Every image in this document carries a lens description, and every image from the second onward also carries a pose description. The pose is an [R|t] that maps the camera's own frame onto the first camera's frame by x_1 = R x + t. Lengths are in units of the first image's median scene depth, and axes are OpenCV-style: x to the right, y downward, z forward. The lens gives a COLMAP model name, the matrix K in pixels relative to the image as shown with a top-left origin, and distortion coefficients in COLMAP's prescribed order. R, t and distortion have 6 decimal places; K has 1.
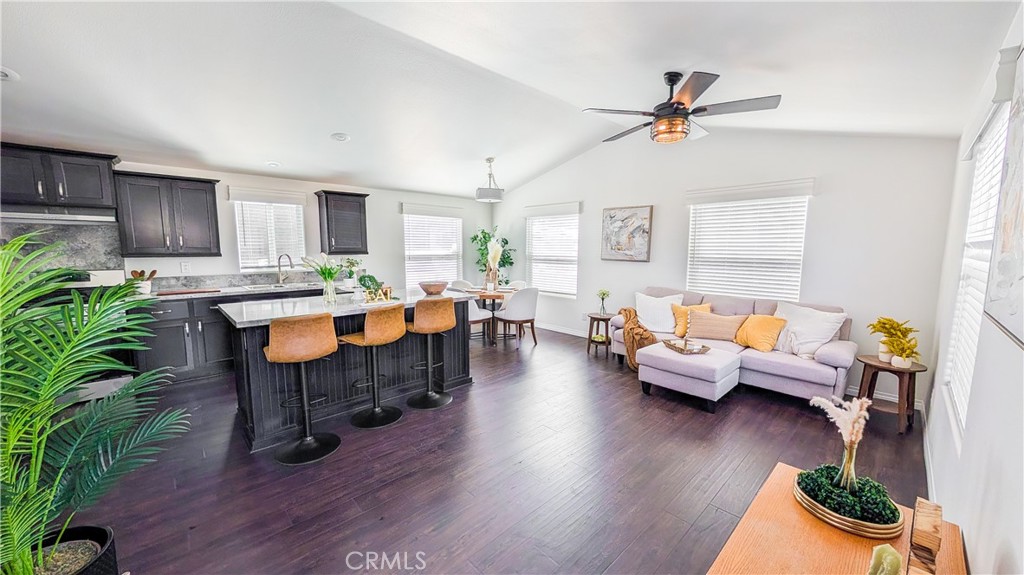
lens RADIAL K [[369.2, 0, 514.1], [0, 369.2, 289.3], [0, 0, 1]] dist [-0.000978, -0.000151]
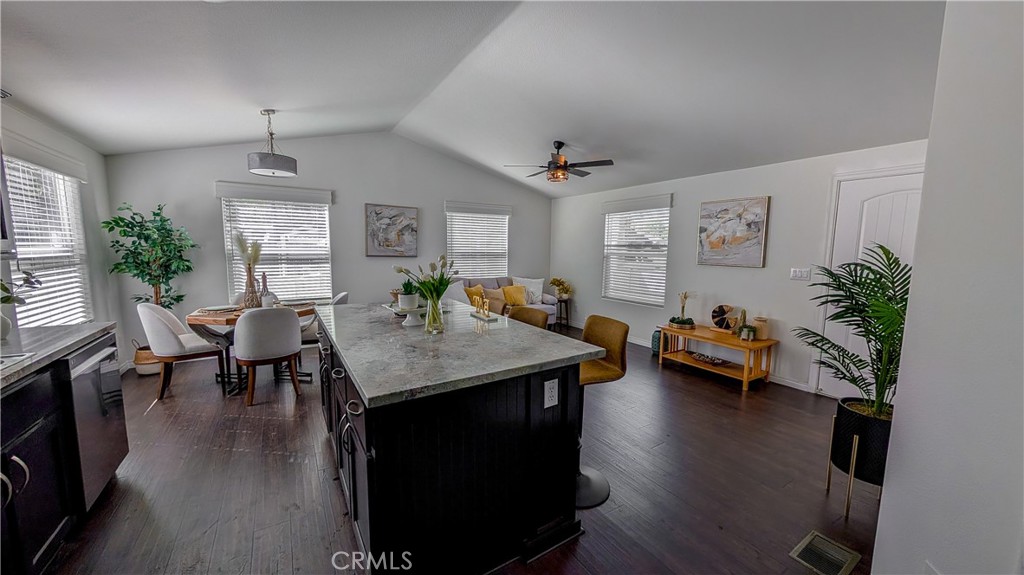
lens RADIAL K [[369.2, 0, 513.9], [0, 369.2, 287.3], [0, 0, 1]] dist [-0.000978, -0.000151]
pose [[0.188222, -0.107360, 0.976241, -0.698343], [0.100844, 0.990866, 0.089525, -0.052579], [-0.976936, 0.081597, 0.197329, 0.483642]]
